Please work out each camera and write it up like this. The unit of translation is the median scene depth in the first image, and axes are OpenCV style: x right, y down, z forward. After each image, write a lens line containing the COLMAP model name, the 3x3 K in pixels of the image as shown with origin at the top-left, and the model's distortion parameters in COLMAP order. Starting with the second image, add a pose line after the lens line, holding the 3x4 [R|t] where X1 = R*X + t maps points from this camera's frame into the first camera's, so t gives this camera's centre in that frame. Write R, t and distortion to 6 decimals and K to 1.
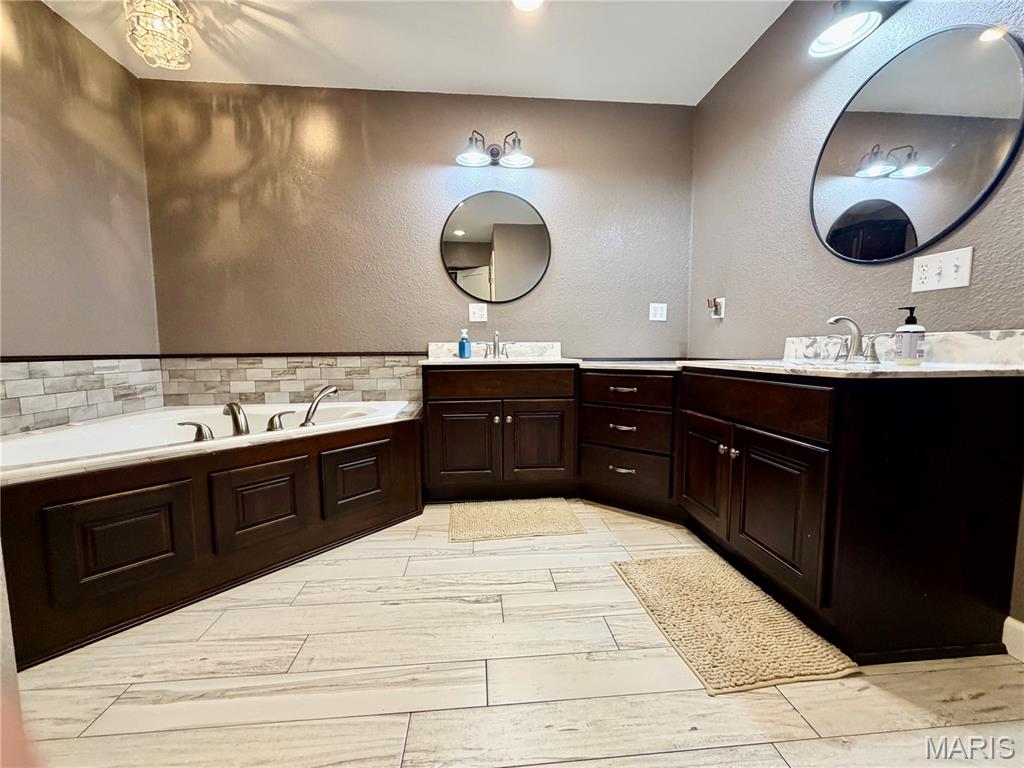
lens RADIAL K [[408.0, 0, 510.7], [0, 408.0, 386.5], [0, 0, 1]] dist [0.000181, -0.000008]
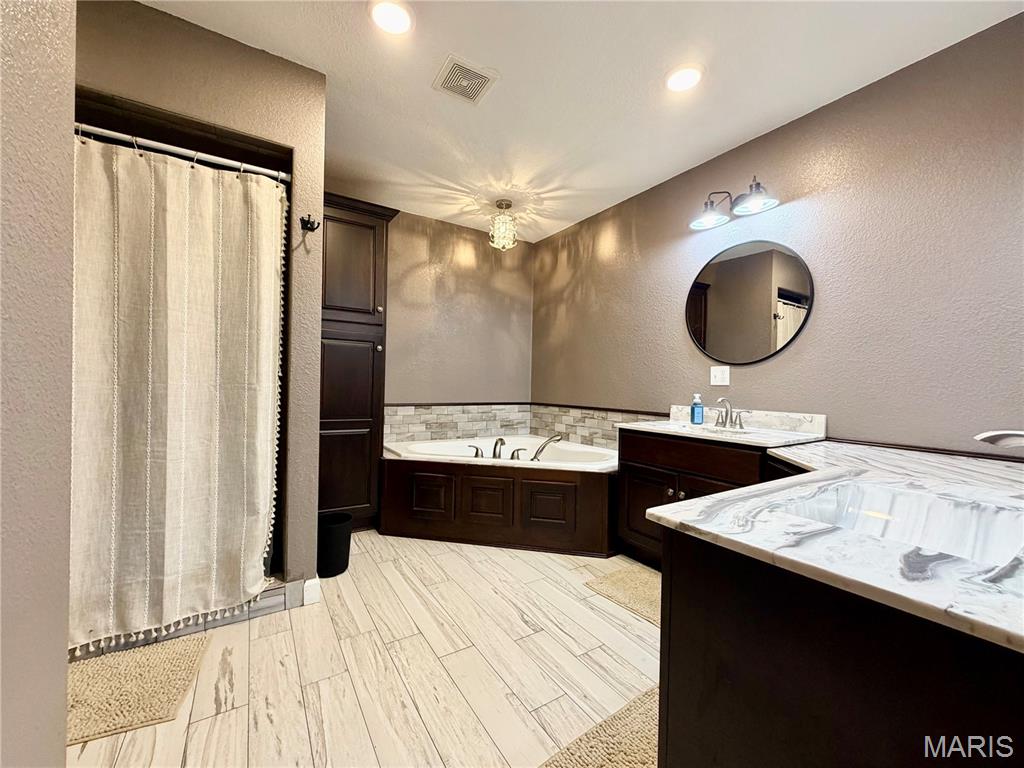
lens RADIAL K [[408.0, 0, 508.9], [0, 408.0, 387.2], [0, 0, 1]] dist [0.000181, -0.000008]
pose [[0.457829, 0.023747, -0.888723, 0.573748], [-0.101959, 0.994450, -0.025952, -0.090393], [0.883175, 0.102495, 0.457709, 0.172196]]
